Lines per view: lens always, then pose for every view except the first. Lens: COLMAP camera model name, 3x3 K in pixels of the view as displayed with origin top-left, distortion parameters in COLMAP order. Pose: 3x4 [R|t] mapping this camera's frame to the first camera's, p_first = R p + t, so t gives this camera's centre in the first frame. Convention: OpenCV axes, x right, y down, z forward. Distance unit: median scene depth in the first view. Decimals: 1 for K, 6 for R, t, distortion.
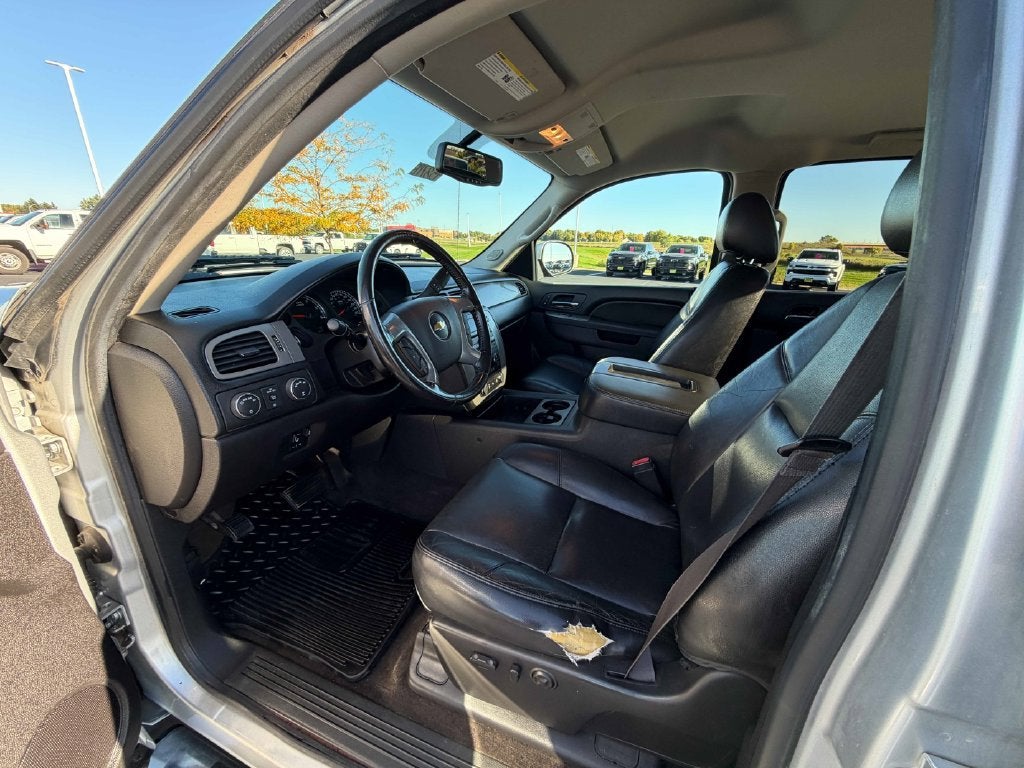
lens RADIAL K [[405.2, 0, 512.0], [0, 405.2, 384.0], [0, 0, 1]] dist [0.000961, -0.000001]
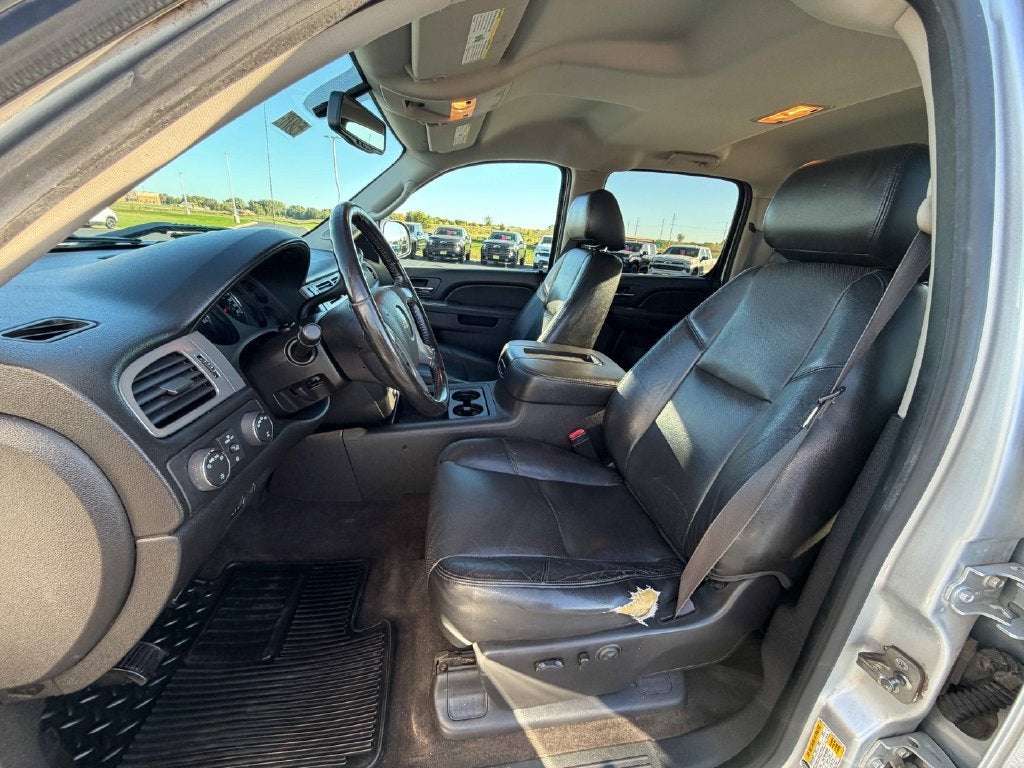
lens RADIAL K [[405.2, 0, 512.0], [0, 405.2, 384.0], [0, 0, 1]] dist [0.000961, -0.000001]
pose [[0.861336, -0.141083, 0.488054, -0.362895], [0.119289, 0.989973, 0.075648, -0.048068], [-0.493833, -0.006939, 0.869529, 0.140909]]
